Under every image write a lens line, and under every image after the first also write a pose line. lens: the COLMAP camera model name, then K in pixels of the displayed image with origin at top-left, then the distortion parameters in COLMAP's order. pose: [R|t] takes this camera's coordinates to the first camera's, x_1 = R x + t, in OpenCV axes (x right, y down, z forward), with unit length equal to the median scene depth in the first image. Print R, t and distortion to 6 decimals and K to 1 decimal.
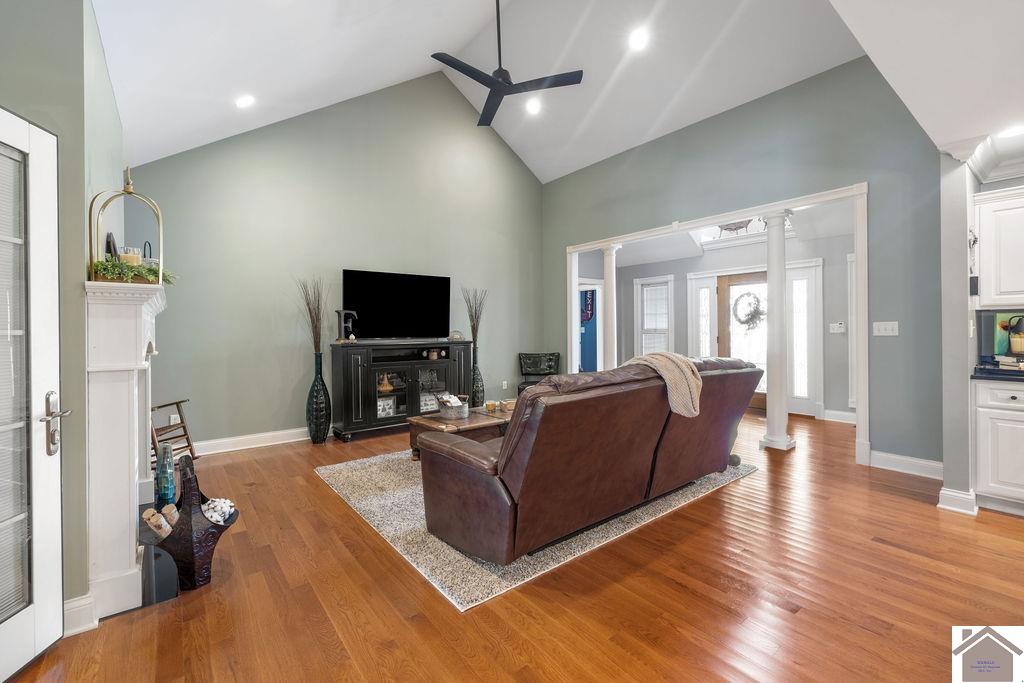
lens RADIAL K [[432.1, 0, 507.4], [0, 432.1, 333.9], [0, 0, 1]] dist [-0.000560, -0.000319]
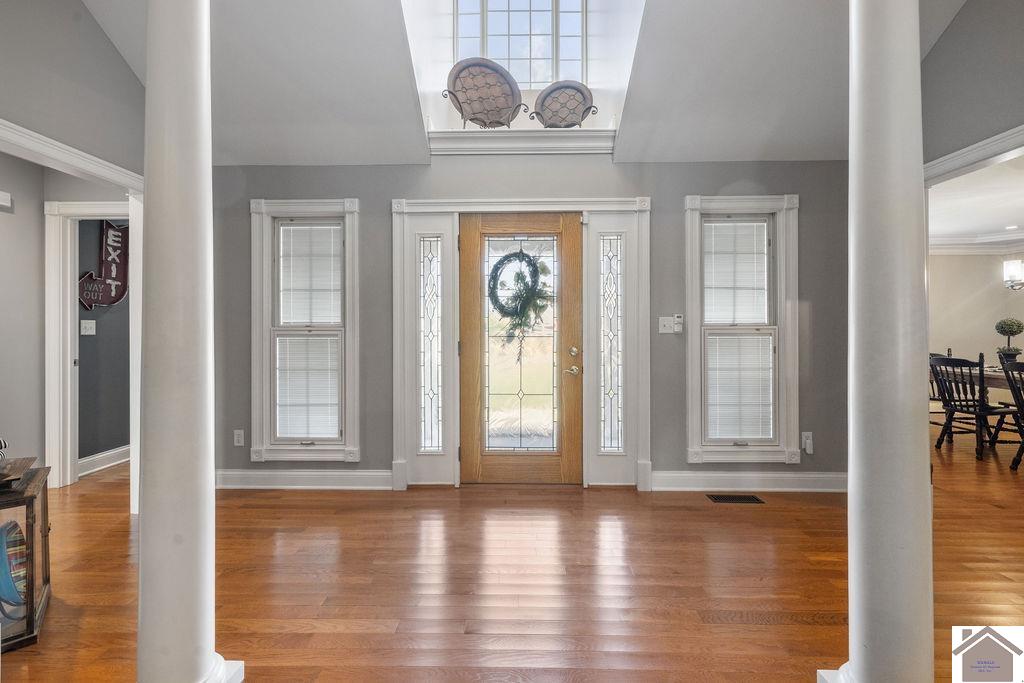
lens RADIAL K [[432.1, 0, 507.4], [0, 432.1, 333.9], [0, 0, 1]] dist [-0.000560, -0.000319]
pose [[0.628912, 0.002982, 0.777471, 0.146999], [0.005407, 0.999952, -0.008209, 0.001706], [-0.777458, 0.009367, 0.628865, 0.634542]]
